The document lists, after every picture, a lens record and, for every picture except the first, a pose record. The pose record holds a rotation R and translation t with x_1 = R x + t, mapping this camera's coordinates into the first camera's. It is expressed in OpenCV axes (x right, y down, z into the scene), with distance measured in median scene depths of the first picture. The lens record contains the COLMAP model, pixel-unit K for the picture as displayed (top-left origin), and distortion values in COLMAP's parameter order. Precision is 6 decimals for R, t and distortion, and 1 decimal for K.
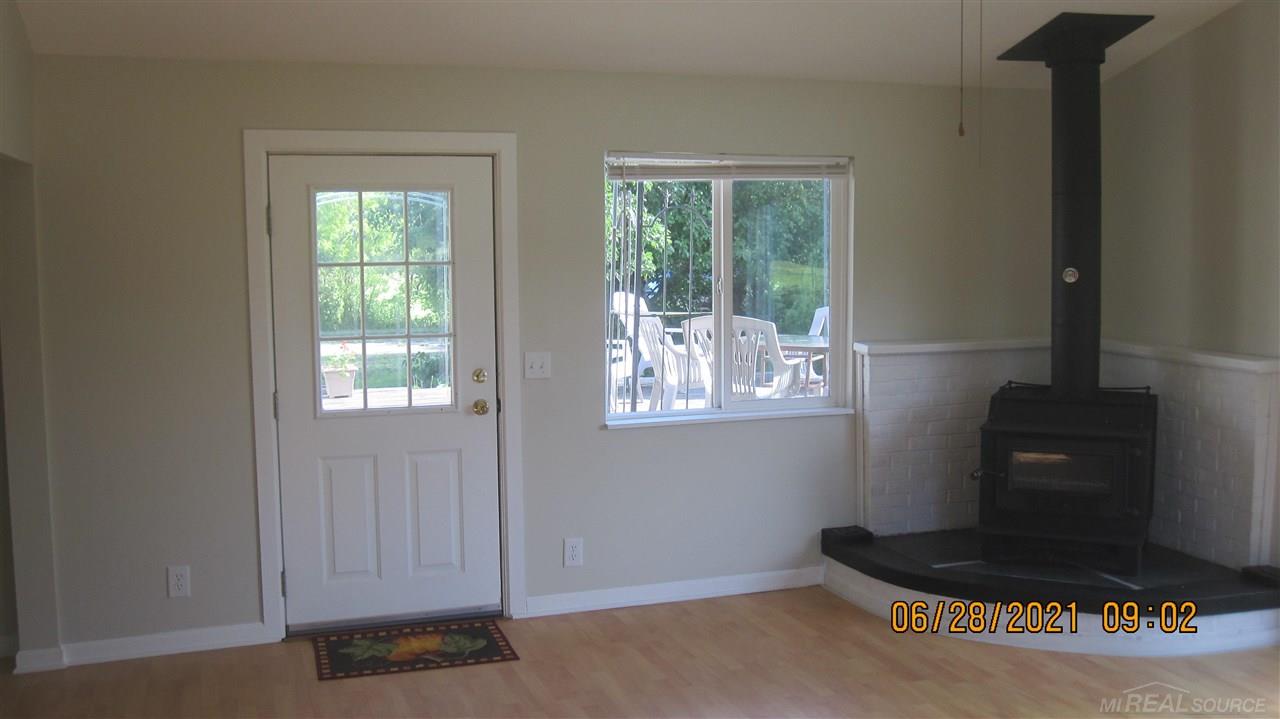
lens RADIAL K [[1228.8, 0, 630.5], [0, 1228.8, 360.2], [0, 0, 1]] dist [-0.084375, 0.013113]
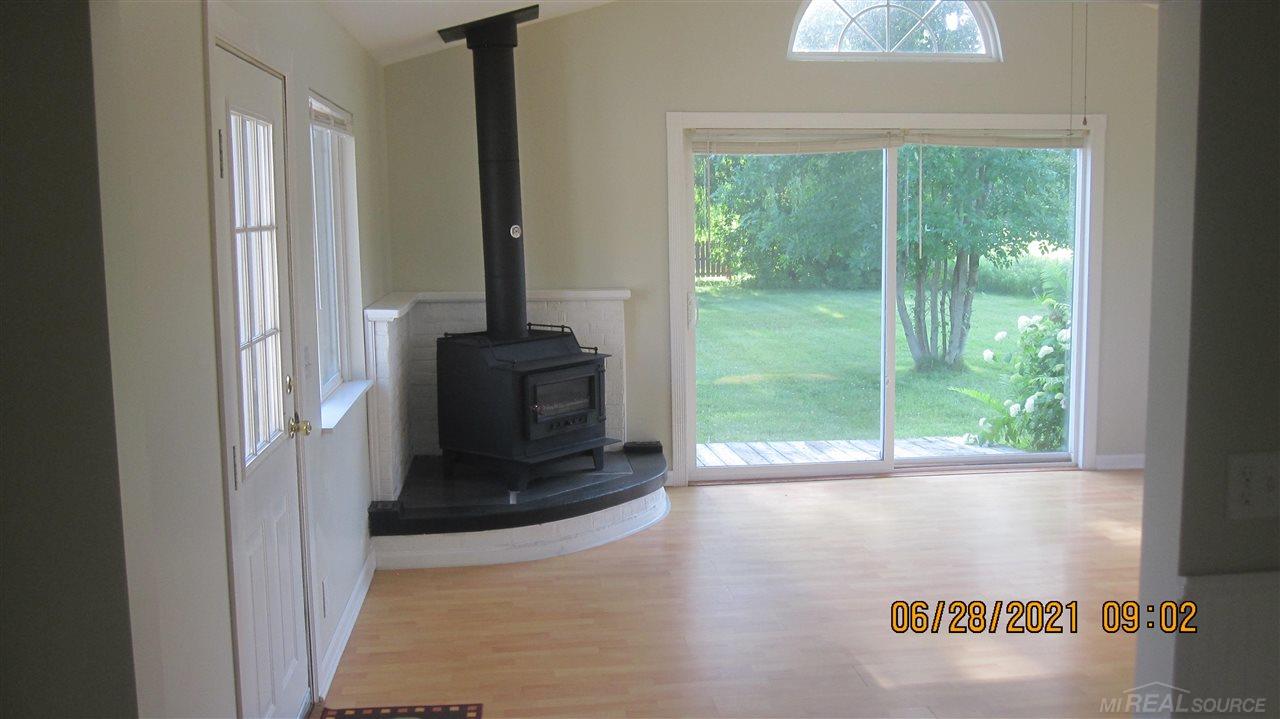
lens RADIAL K [[1228.8, 0, 630.5], [0, 1228.8, 360.2], [0, 0, 1]] dist [-0.084375, 0.013113]
pose [[0.208601, -0.110952, 0.971687, -0.771643], [0.090185, 0.991493, 0.093853, -0.050154], [-0.973834, 0.068054, 0.216832, 0.646694]]
